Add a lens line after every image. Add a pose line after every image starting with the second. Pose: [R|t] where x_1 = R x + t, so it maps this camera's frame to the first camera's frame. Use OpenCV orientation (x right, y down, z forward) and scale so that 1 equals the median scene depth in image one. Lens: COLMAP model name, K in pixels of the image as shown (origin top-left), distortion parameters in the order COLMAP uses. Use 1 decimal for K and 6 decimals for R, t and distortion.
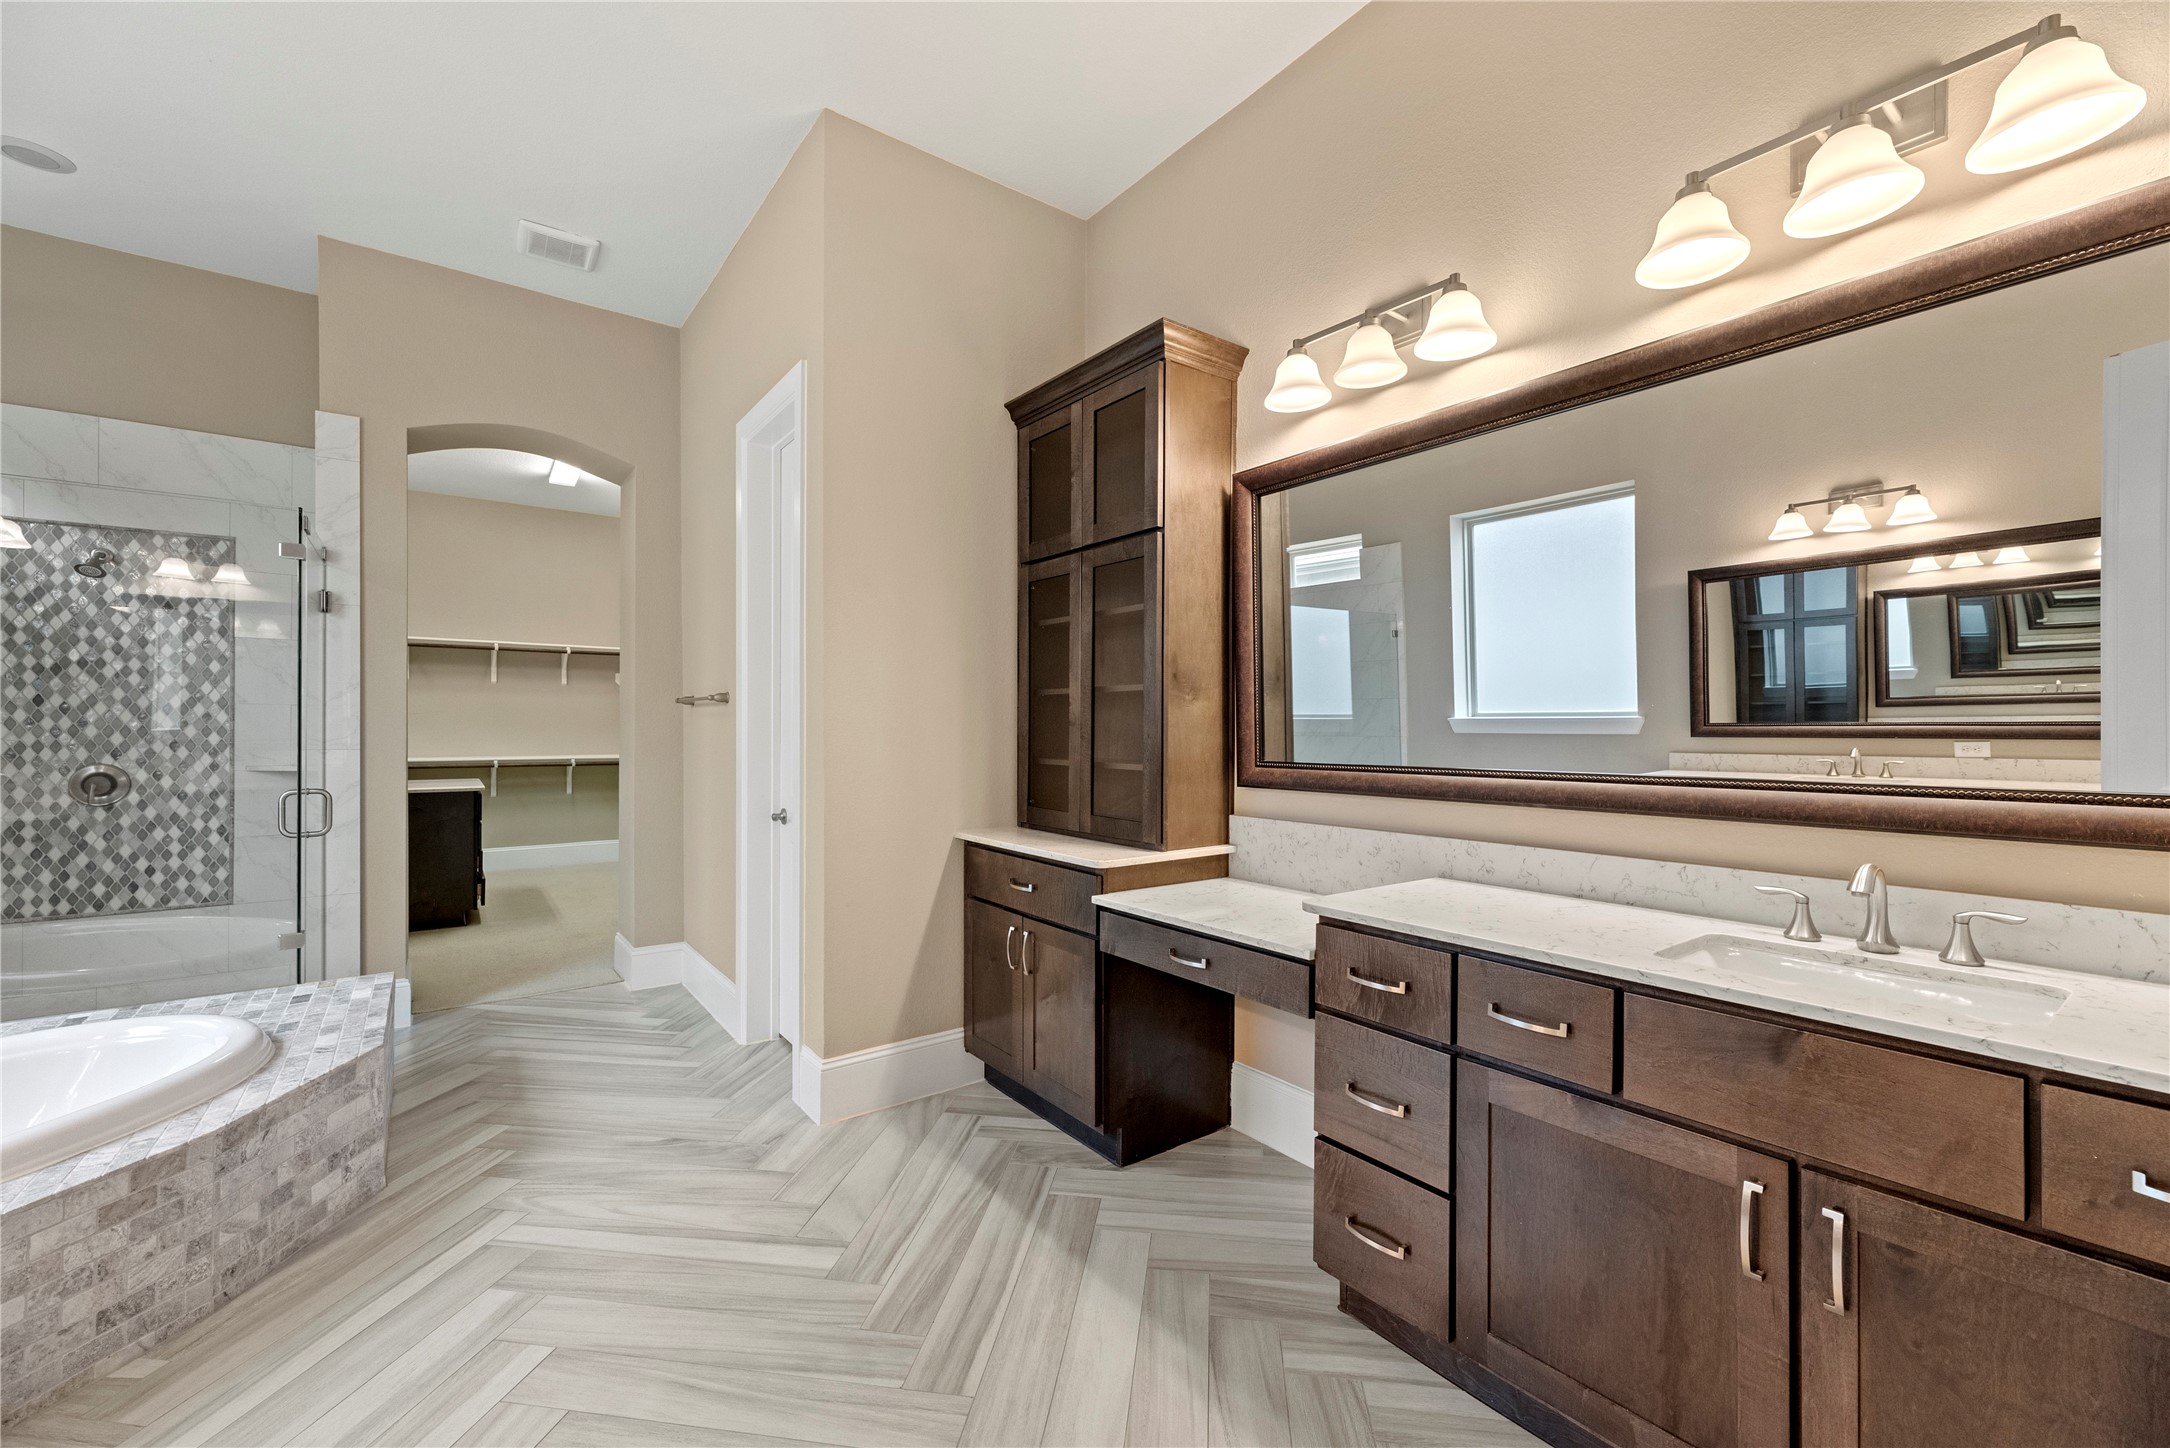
lens RADIAL K [[888.6, 0, 1090.8], [0, 888.6, 725.8], [0, 0, 1]] dist [-0.000498, 0.000163]
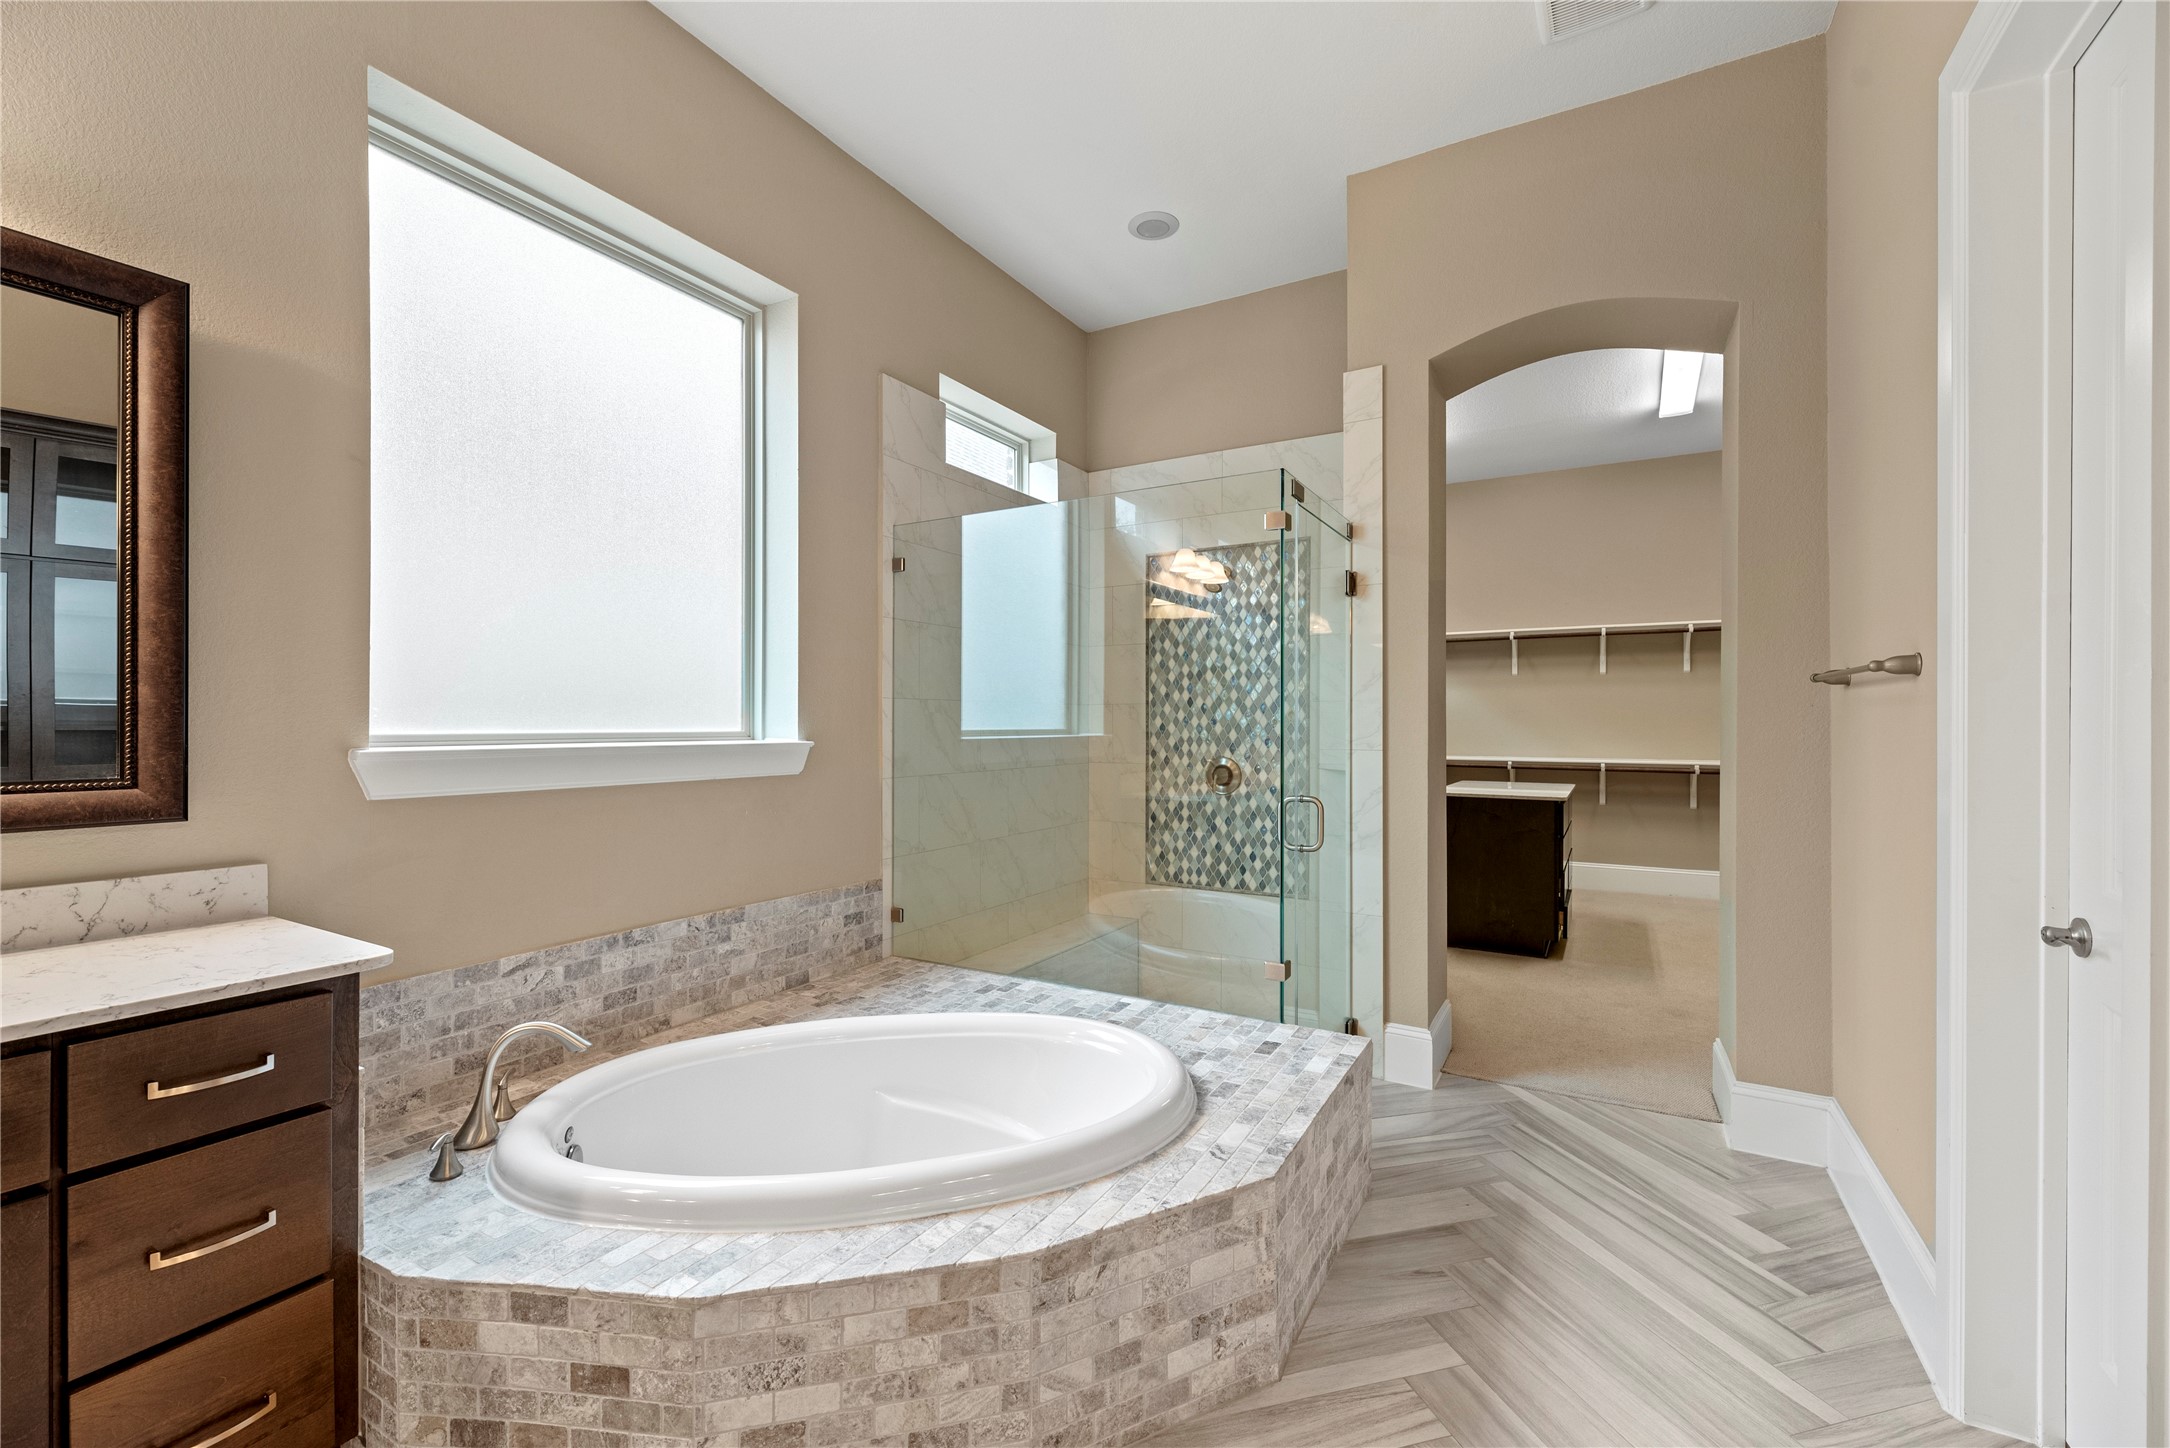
lens RADIAL K [[888.6, 0, 1086.3], [0, 888.6, 726.5], [0, 0, 1]] dist [-0.000498, 0.000163]
pose [[0.391233, 0.001526, -0.920290, -0.144172], [0.001289, 0.999997, 0.002206, 0.000964], [0.920291, -0.002049, 0.391230, 0.404978]]
